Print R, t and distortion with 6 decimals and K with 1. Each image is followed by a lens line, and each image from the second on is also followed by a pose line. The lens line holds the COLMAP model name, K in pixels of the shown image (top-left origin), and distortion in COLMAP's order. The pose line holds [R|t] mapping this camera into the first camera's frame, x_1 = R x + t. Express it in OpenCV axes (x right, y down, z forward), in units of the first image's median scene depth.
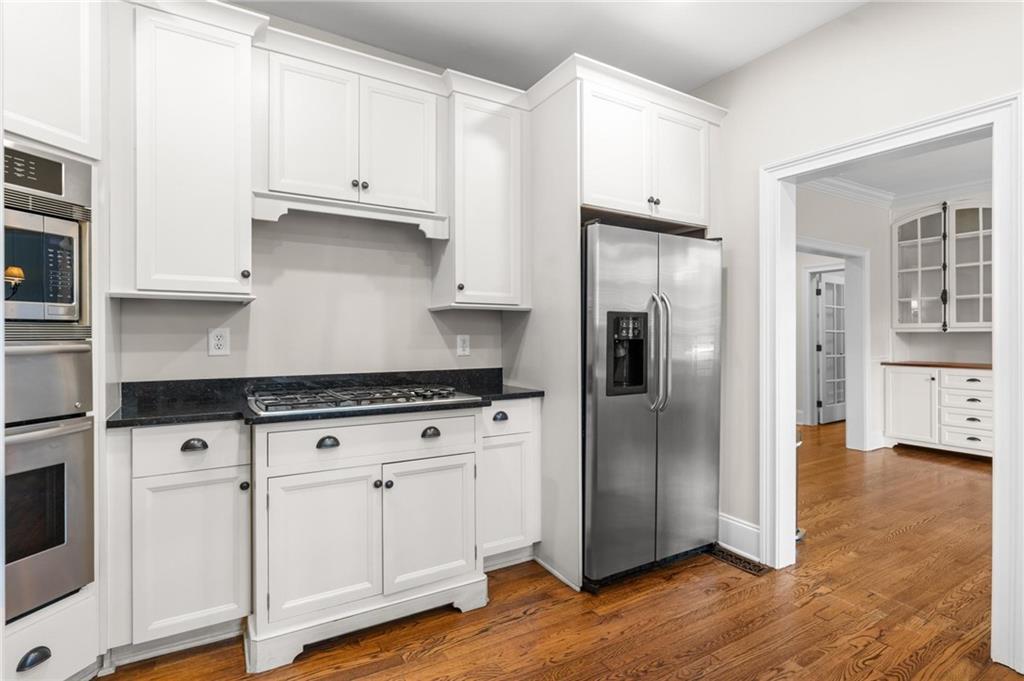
lens RADIAL K [[494.2, 0, 512.0], [0, 494.2, 340.5], [0, 0, 1]] dist [-0.001943, -0.000608]
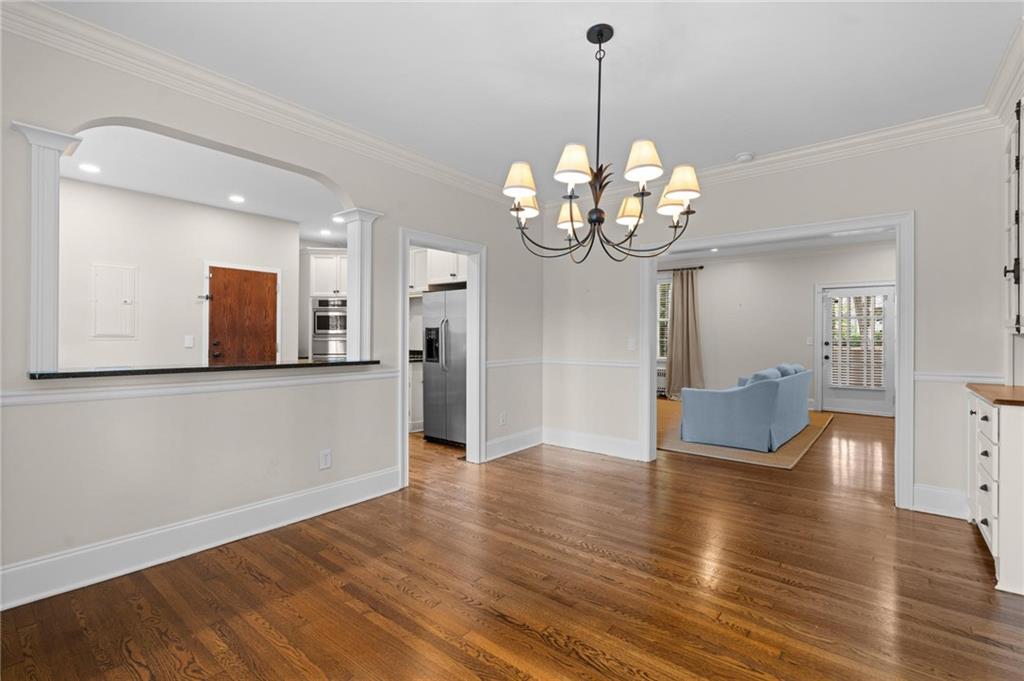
lens RADIAL K [[464.6, 0, 512.0], [0, 464.6, 340.5], [0, 0, 1]] dist [0.001345, 0.000070]
pose [[0.338586, 0.009518, -0.940887, 2.484292], [-0.009580, 0.999932, 0.006668, -0.014369], [0.940887, 0.006756, 0.338654, 0.605595]]
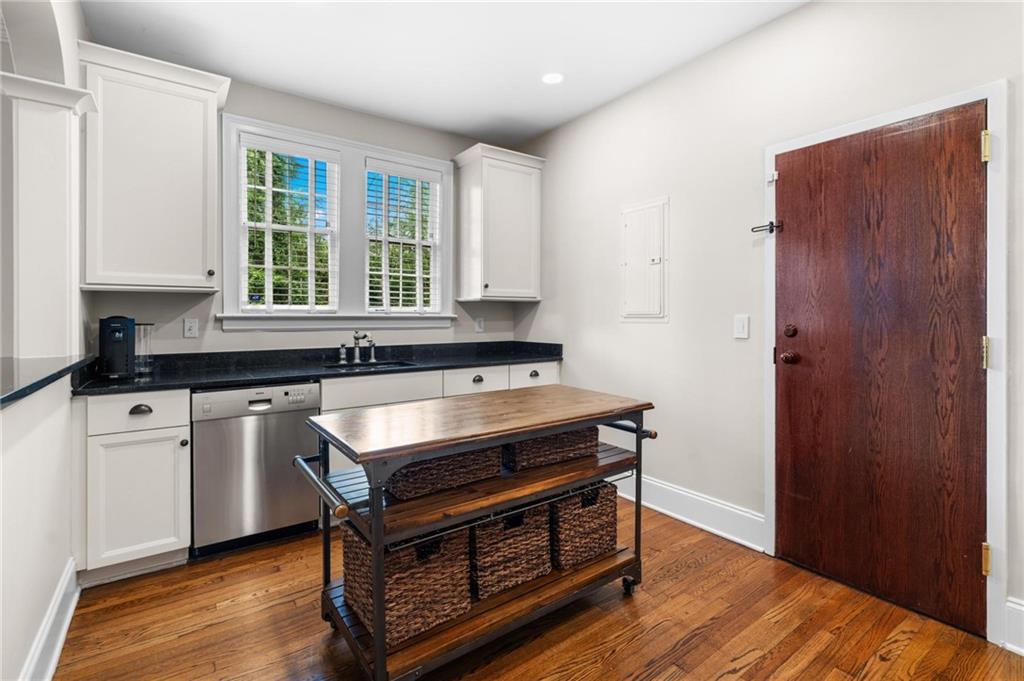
lens RADIAL K [[471.9, 0, 513.0], [0, 471.9, 320.9], [0, 0, 1]] dist [-0.000797, -0.000127]
pose [[-0.995451, 0.005240, -0.095132, 0.506965], [0.004208, 0.999930, 0.011052, -0.007146], [0.095183, 0.010601, -0.995403, 0.934846]]
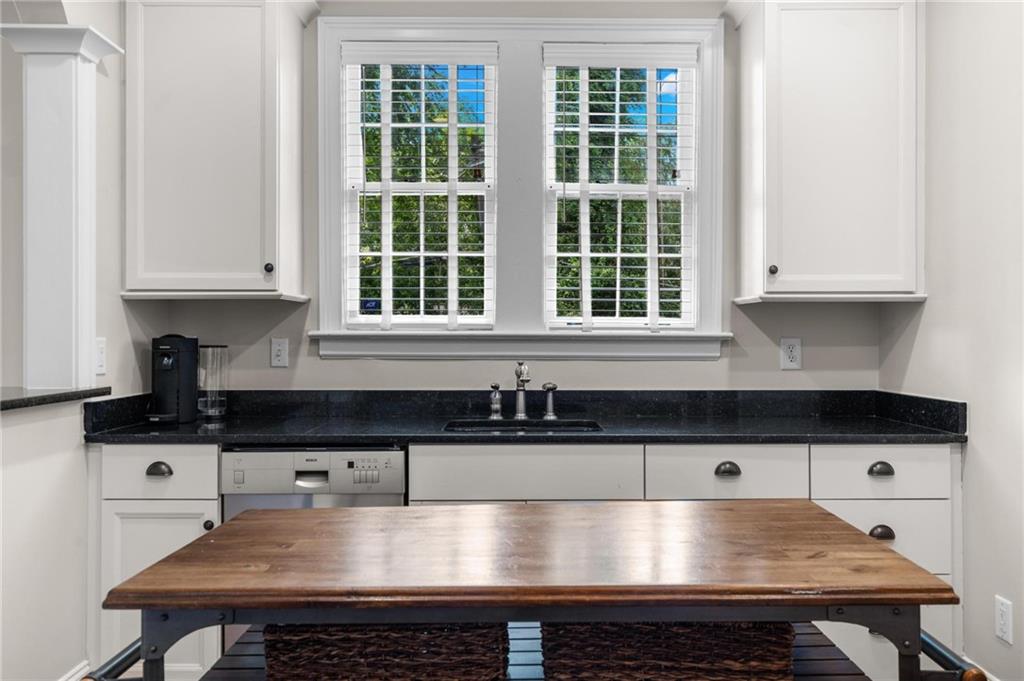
lens RADIAL K [[852.4, 0, 512.0], [0, 852.4, 340.5], [0, 0, 1]] dist [0.002829, -0.002187]
pose [[-0.864189, 0.000658, 0.503167, 0.146686], [0.003313, 0.999985, 0.004381, -0.004627], [-0.503156, 0.005453, -0.864178, 0.707226]]
